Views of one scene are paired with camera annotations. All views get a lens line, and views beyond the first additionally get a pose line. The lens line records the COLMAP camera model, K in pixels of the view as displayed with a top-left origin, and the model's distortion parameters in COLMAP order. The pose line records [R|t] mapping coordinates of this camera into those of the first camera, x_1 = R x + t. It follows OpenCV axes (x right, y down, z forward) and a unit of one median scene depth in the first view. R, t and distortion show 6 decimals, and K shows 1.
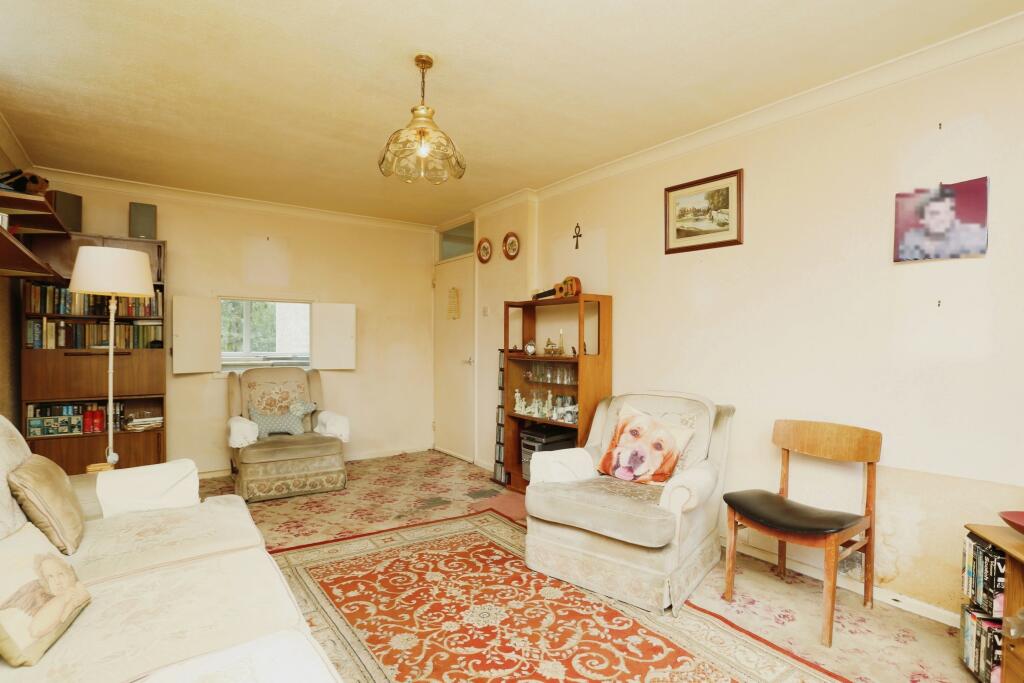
lens RADIAL K [[500.2, 0, 506.9], [0, 500.2, 337.6], [0, 0, 1]] dist [-0.082325, 0.032020]
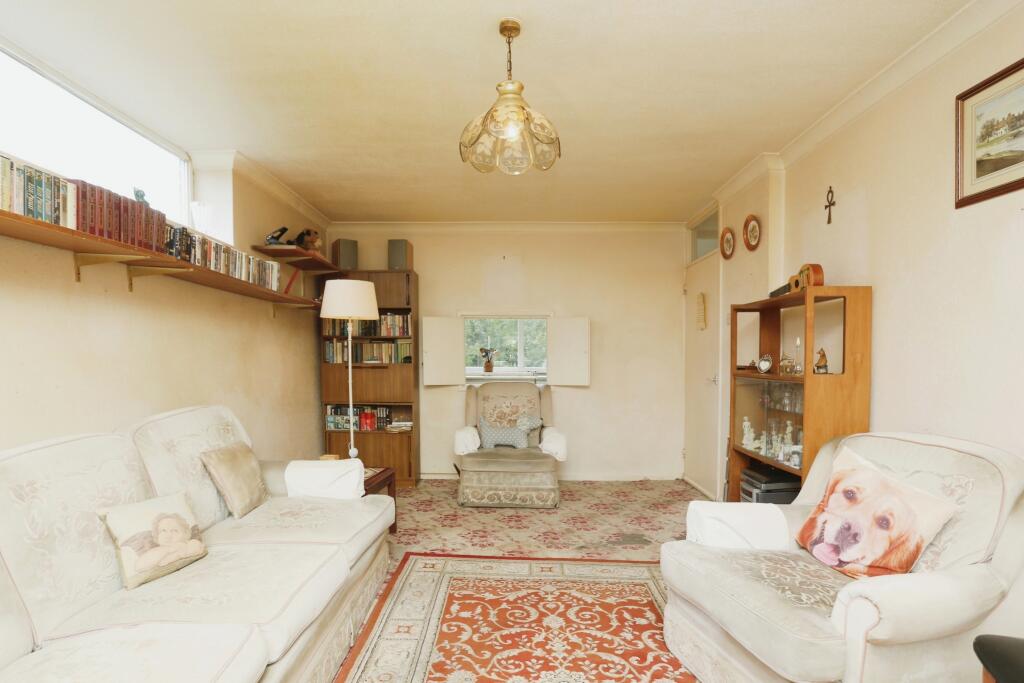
lens RADIAL K [[513.3, 0, 506.4], [0, 513.3, 377.5], [0, 0, 1]] dist [-0.087806, 0.042499]
pose [[0.793775, 0.020148, -0.607878, 0.275135], [0.007462, 0.999053, 0.042857, 0.007384], [0.608166, -0.038554, 0.792873, 0.208650]]
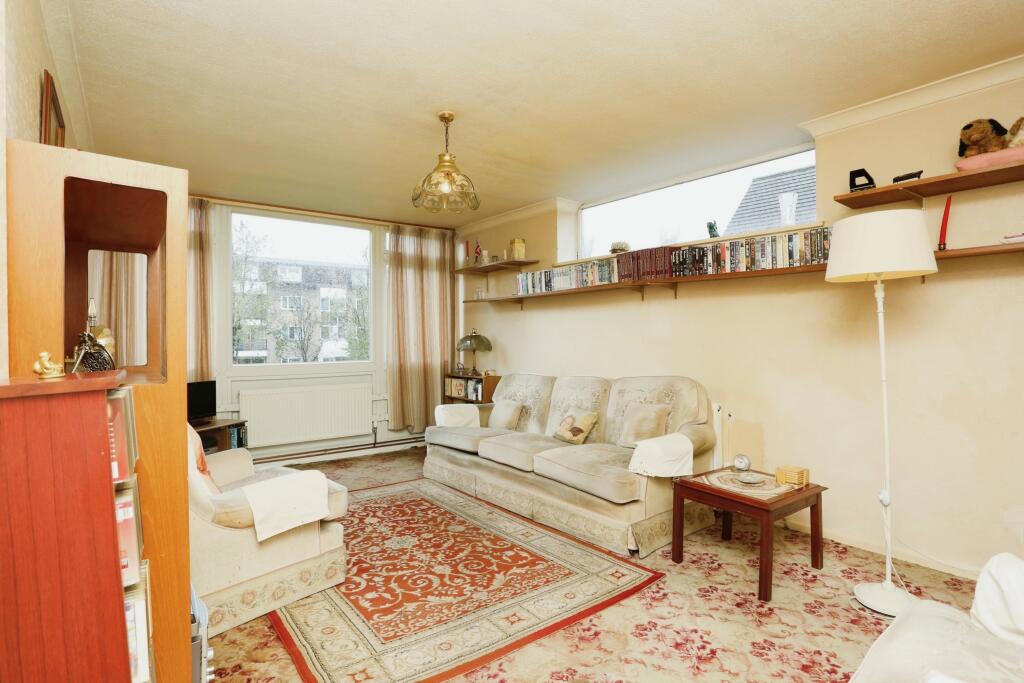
lens RADIAL K [[505.0, 0, 499.9], [0, 505.0, 327.0], [0, 0, 1]] dist [-0.071787, 0.027134]
pose [[-0.999753, -0.001144, -0.022186, -0.206792], [-0.000370, 0.999393, -0.034832, 0.015619], [0.022213, -0.034815, -0.999147, 1.732971]]
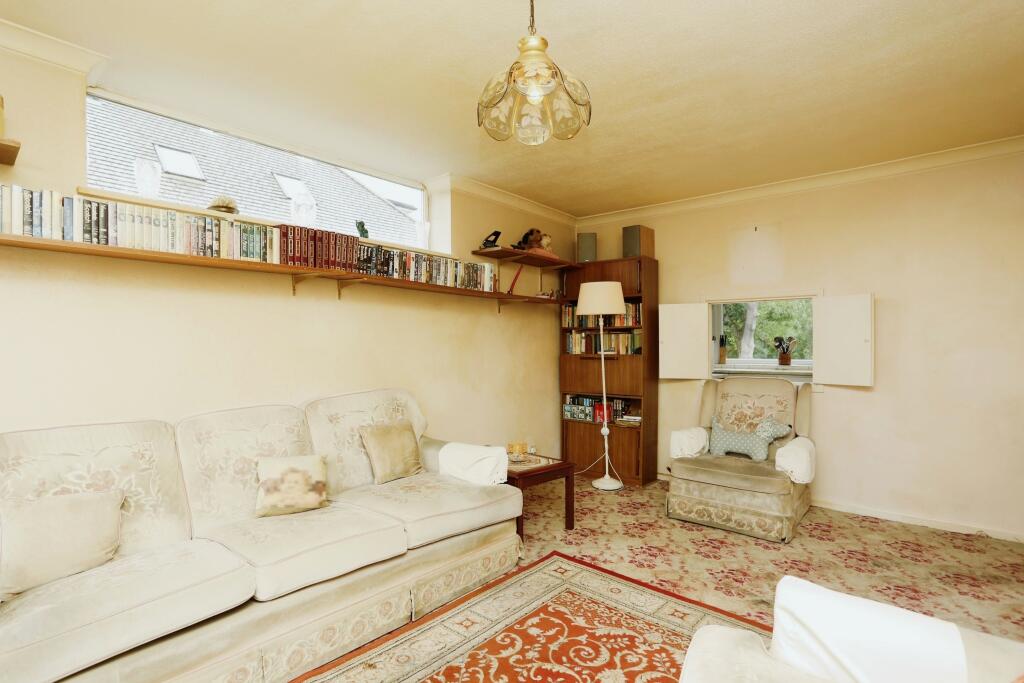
lens RADIAL K [[505.0, 0, 509.4], [0, 505.0, 352.7], [0, 0, 1]] dist [-0.076446, 0.034369]
pose [[0.208856, 0.003935, -0.977939, 0.430337], [0.011523, 0.999913, 0.006484, 0.009977], [0.977879, -0.012623, 0.208792, 0.602613]]
